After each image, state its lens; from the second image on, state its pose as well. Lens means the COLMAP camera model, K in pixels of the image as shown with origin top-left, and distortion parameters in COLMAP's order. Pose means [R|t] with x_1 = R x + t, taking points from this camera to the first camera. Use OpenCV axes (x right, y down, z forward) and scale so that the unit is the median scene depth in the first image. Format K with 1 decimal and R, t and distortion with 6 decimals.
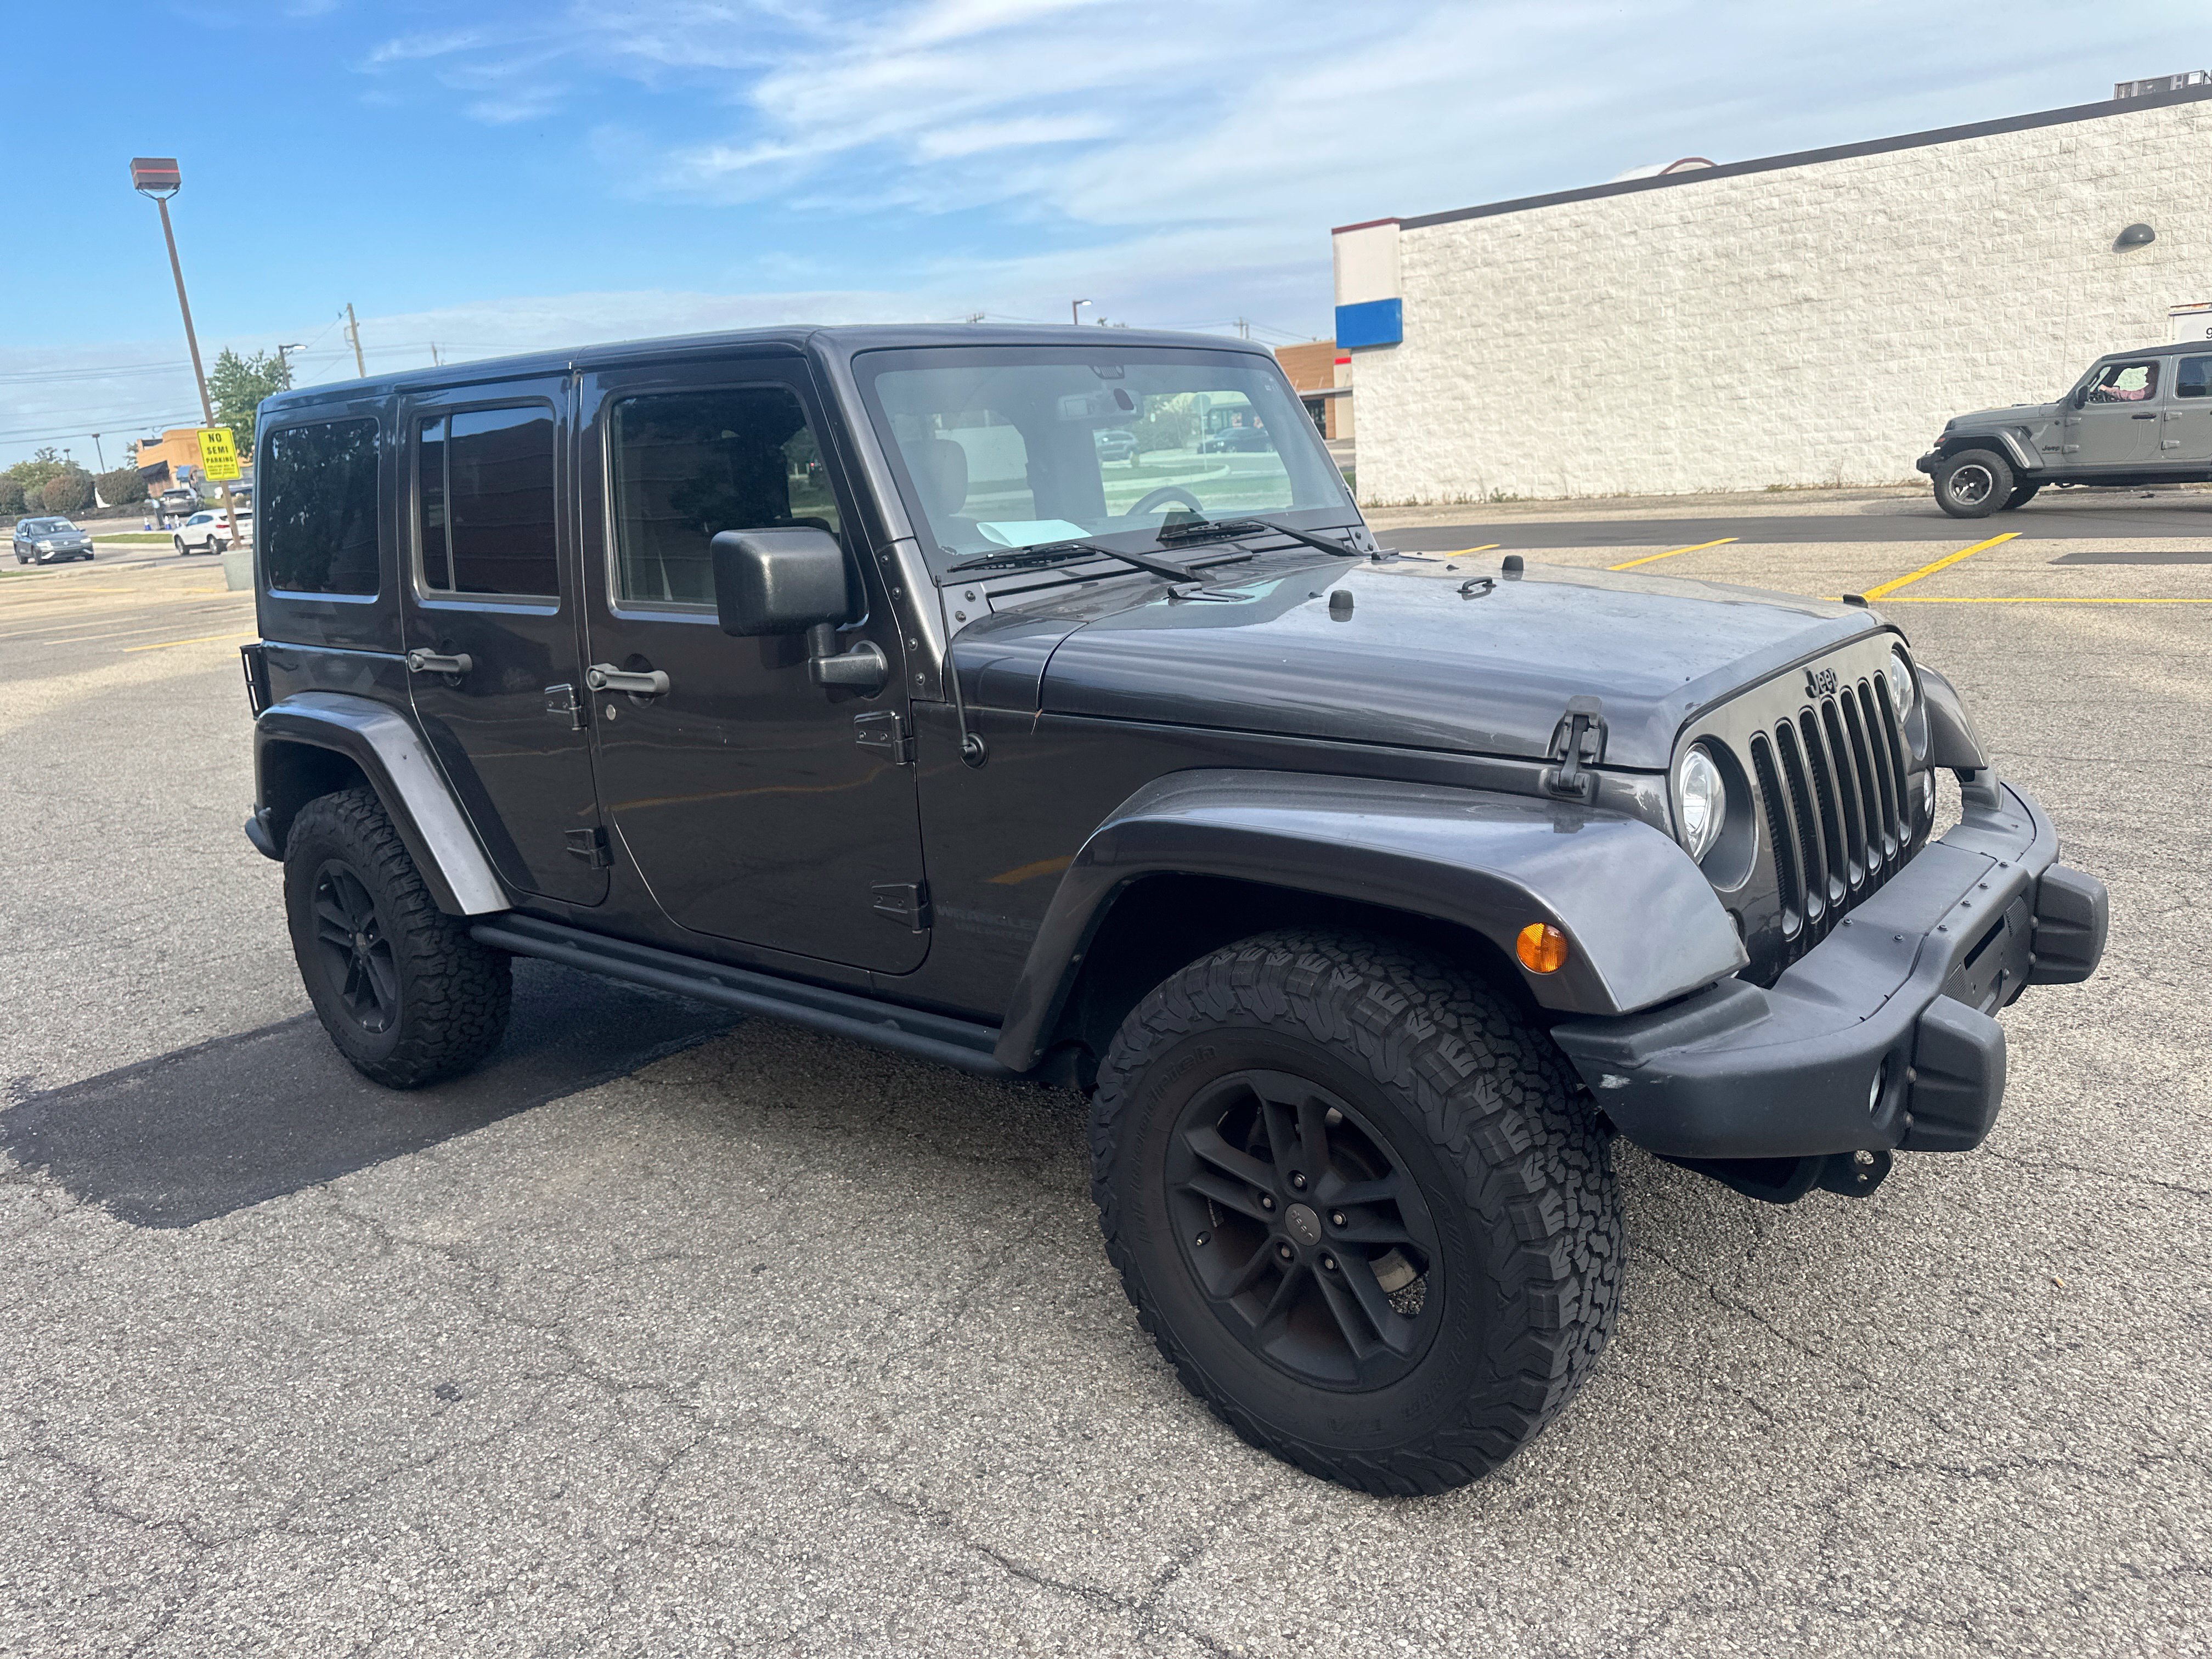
lens RADIAL K [[1572.5, 0, 1116.0], [0, 1572.5, 811.9], [0, 0, 1]] dist [0.020648, -0.026382]
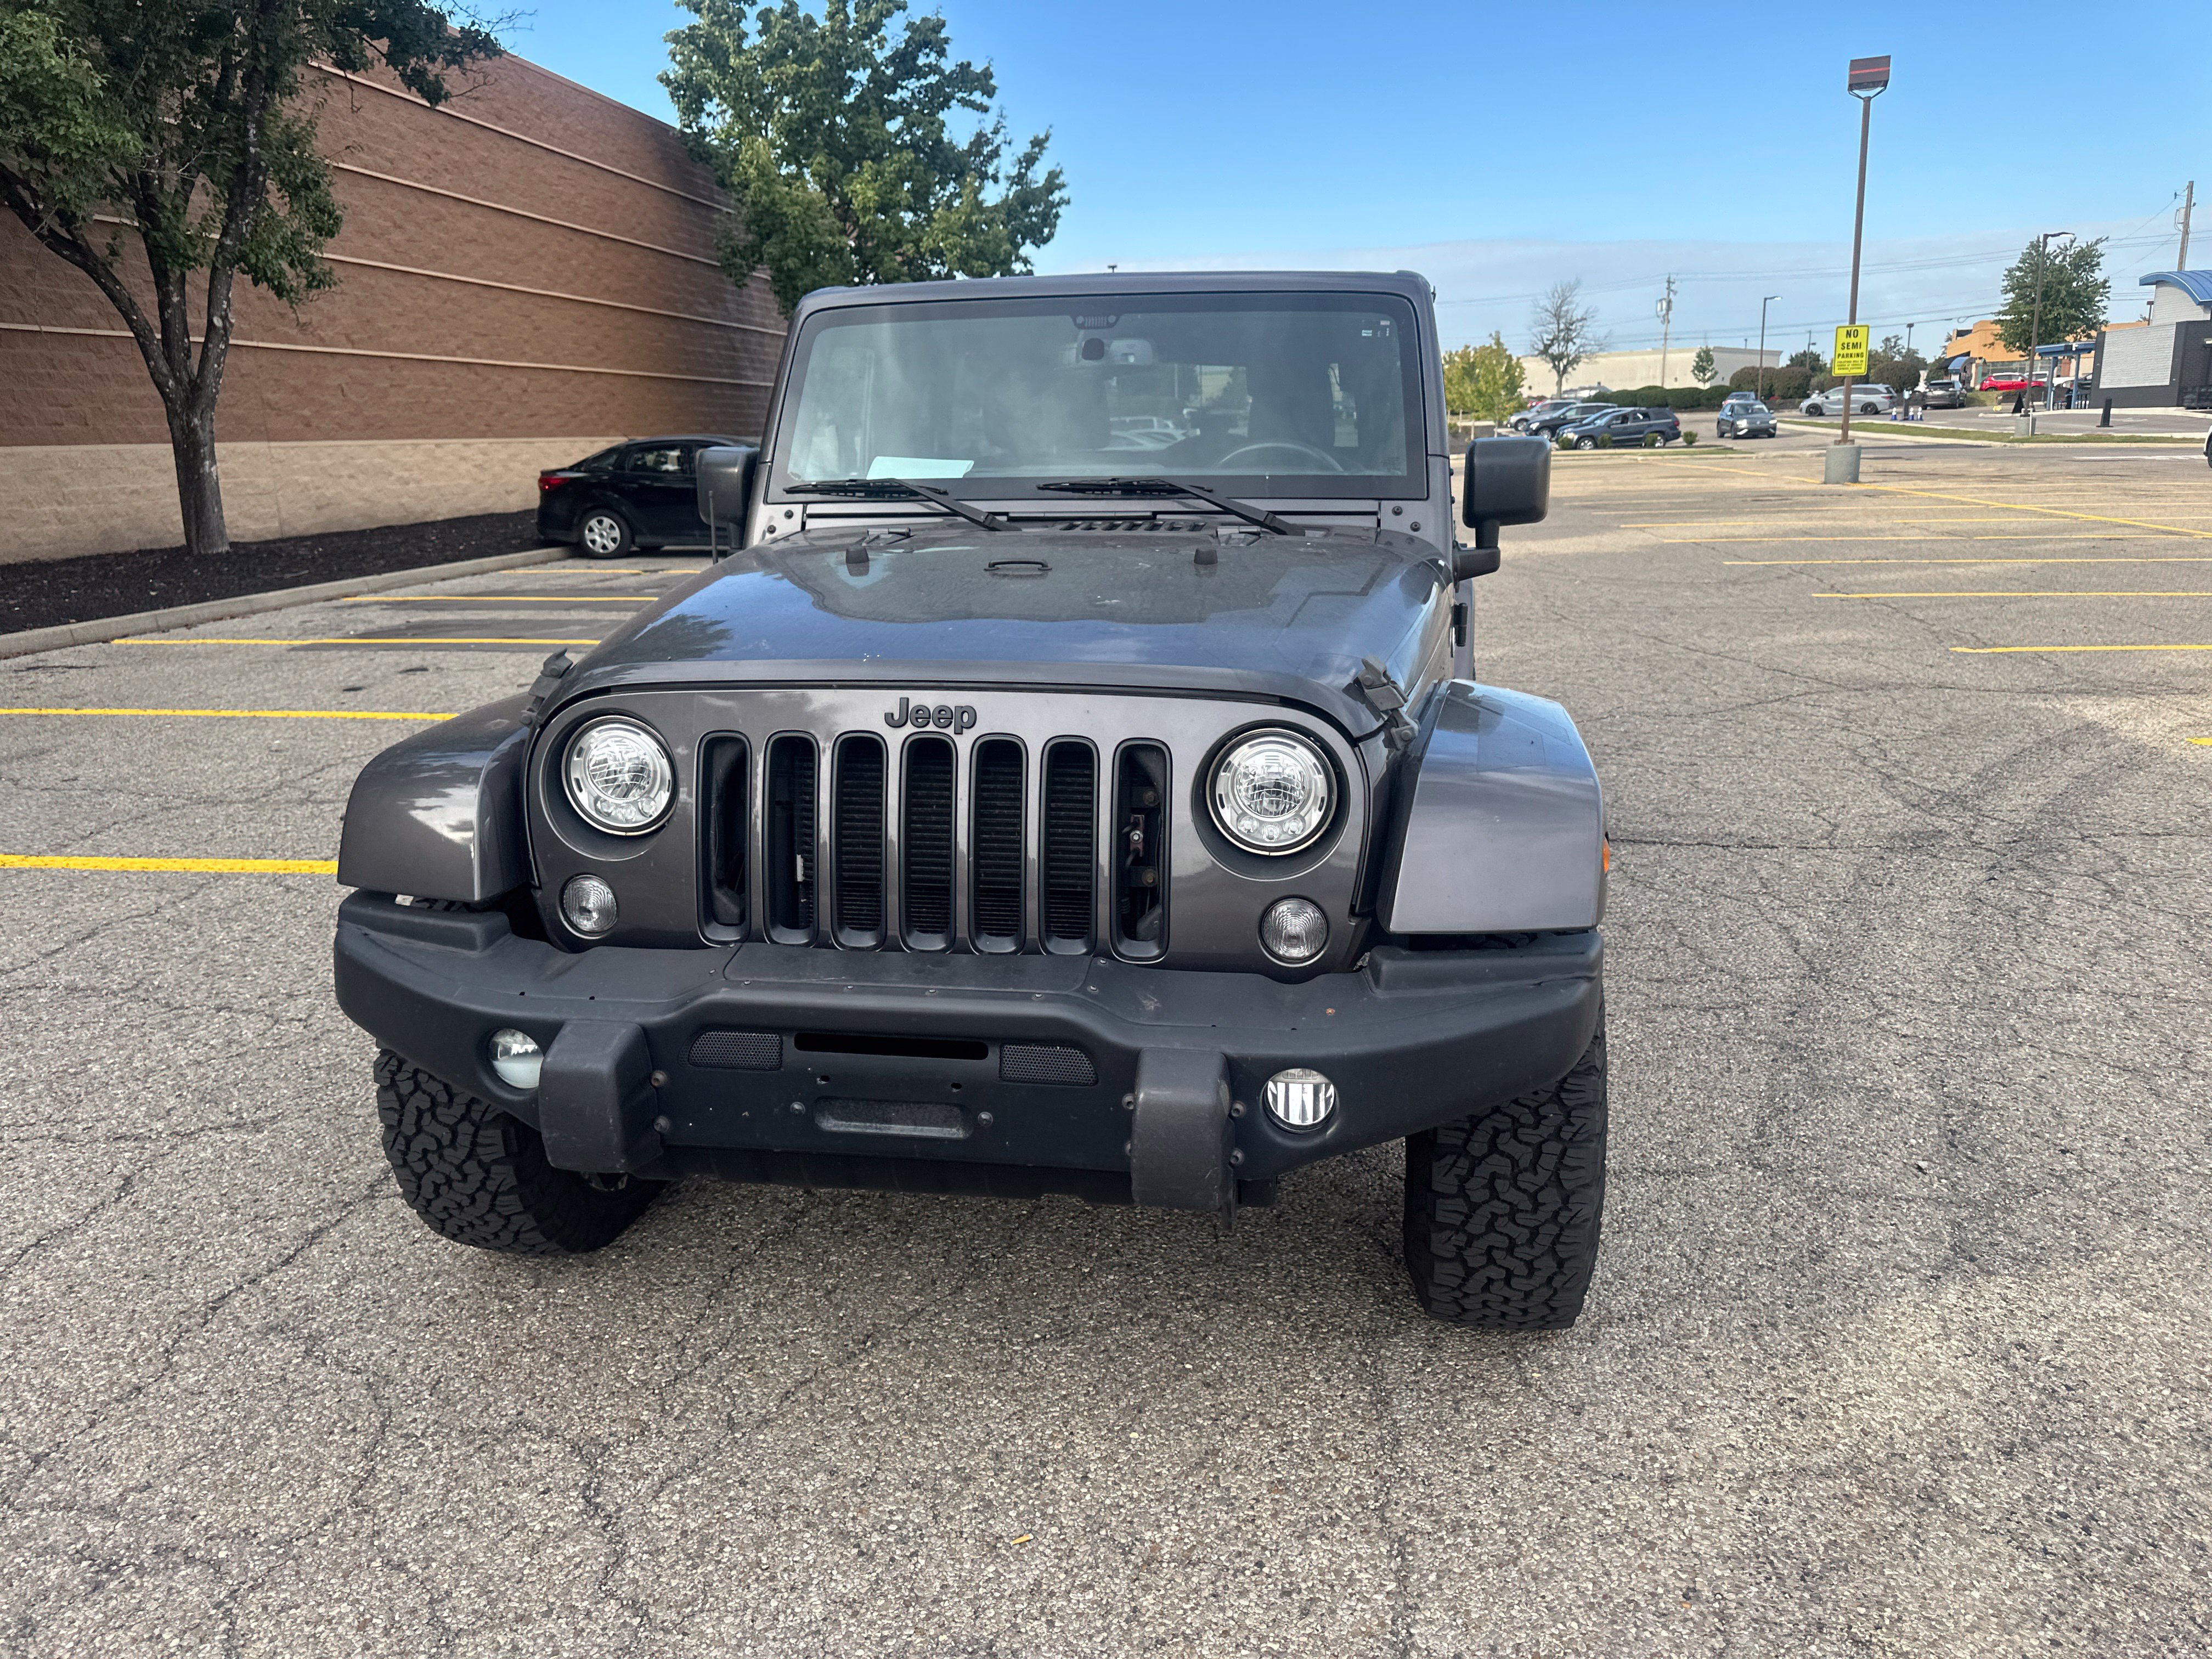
lens RADIAL K [[1572.5, 0, 1096.9], [0, 1572.5, 815.6], [0, 0, 1]] dist [0.020648, -0.026382]
pose [[0.505446, 0.264389, -0.821354, 0.713645], [-0.208396, 0.961125, 0.181137, -0.119110], [0.837314, 0.079612, 0.540894, 0.357802]]
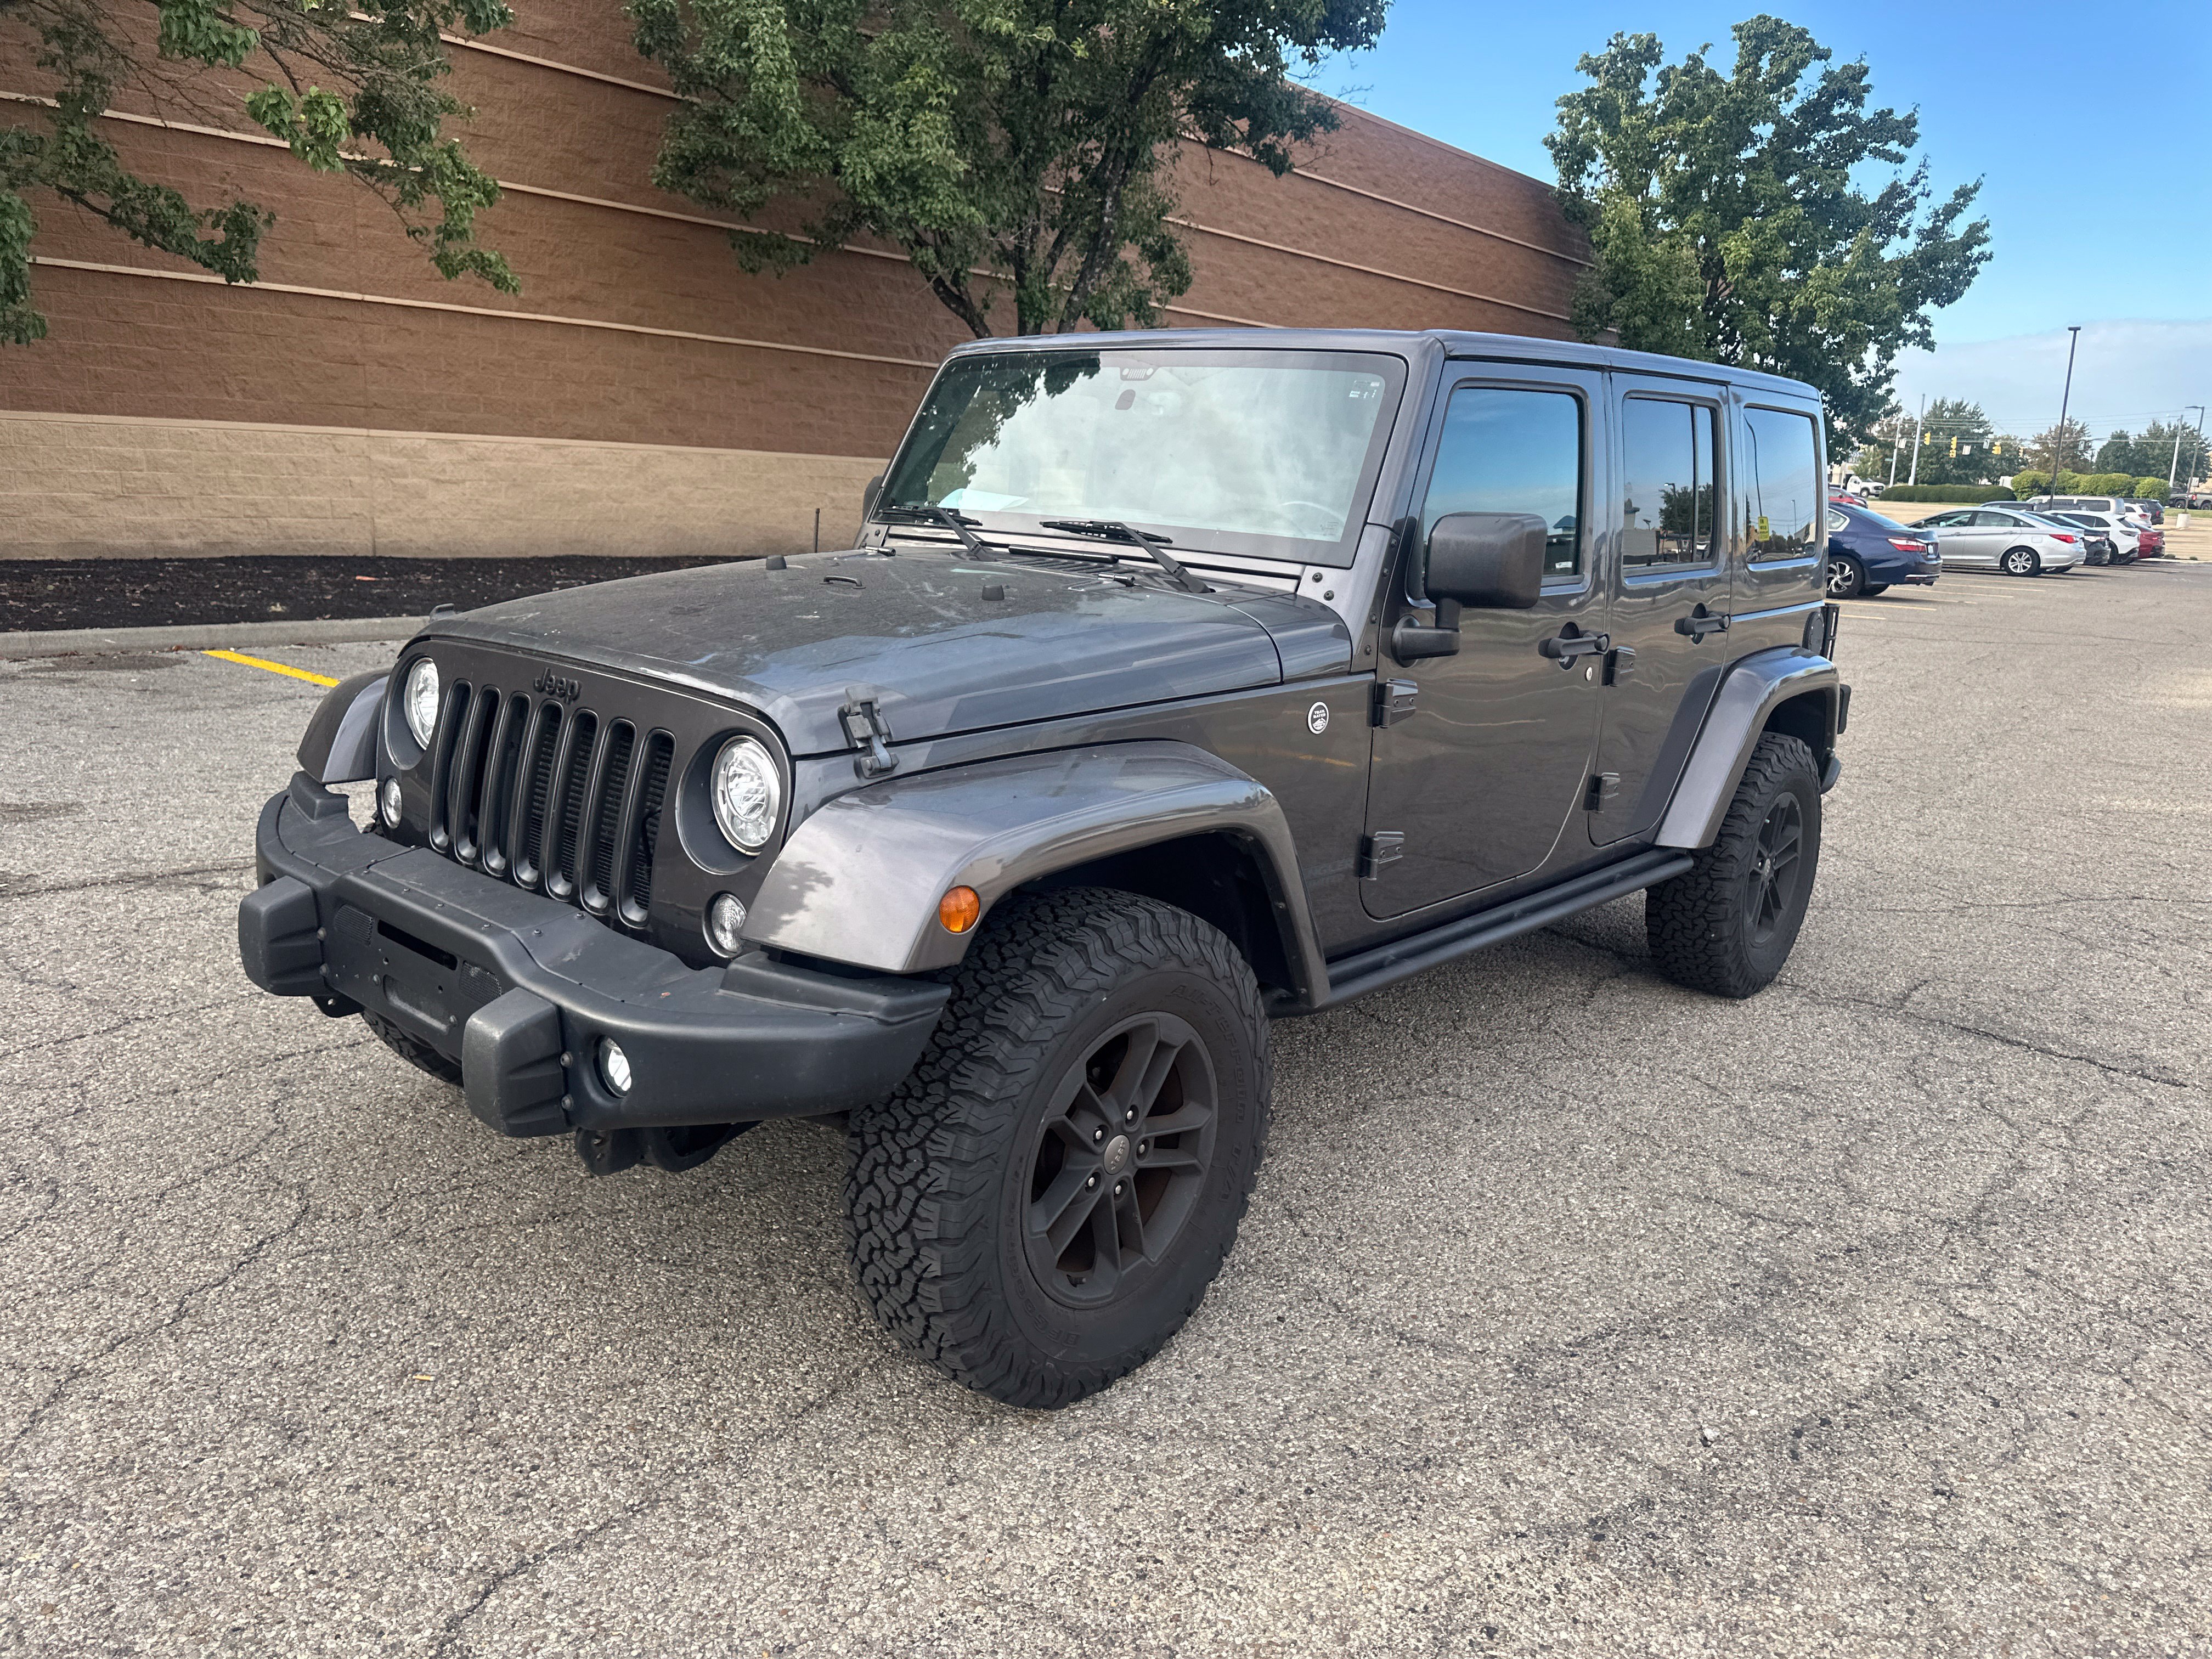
lens RADIAL K [[1572.5, 0, 1117.9], [0, 1572.5, 794.6], [0, 0, 1]] dist [0.020648, -0.026382]
pose [[-0.015249, 0.270694, -0.962545, 0.850409], [-0.267640, 0.926425, 0.264776, -0.225800], [0.963398, 0.261653, 0.058322, 0.766645]]
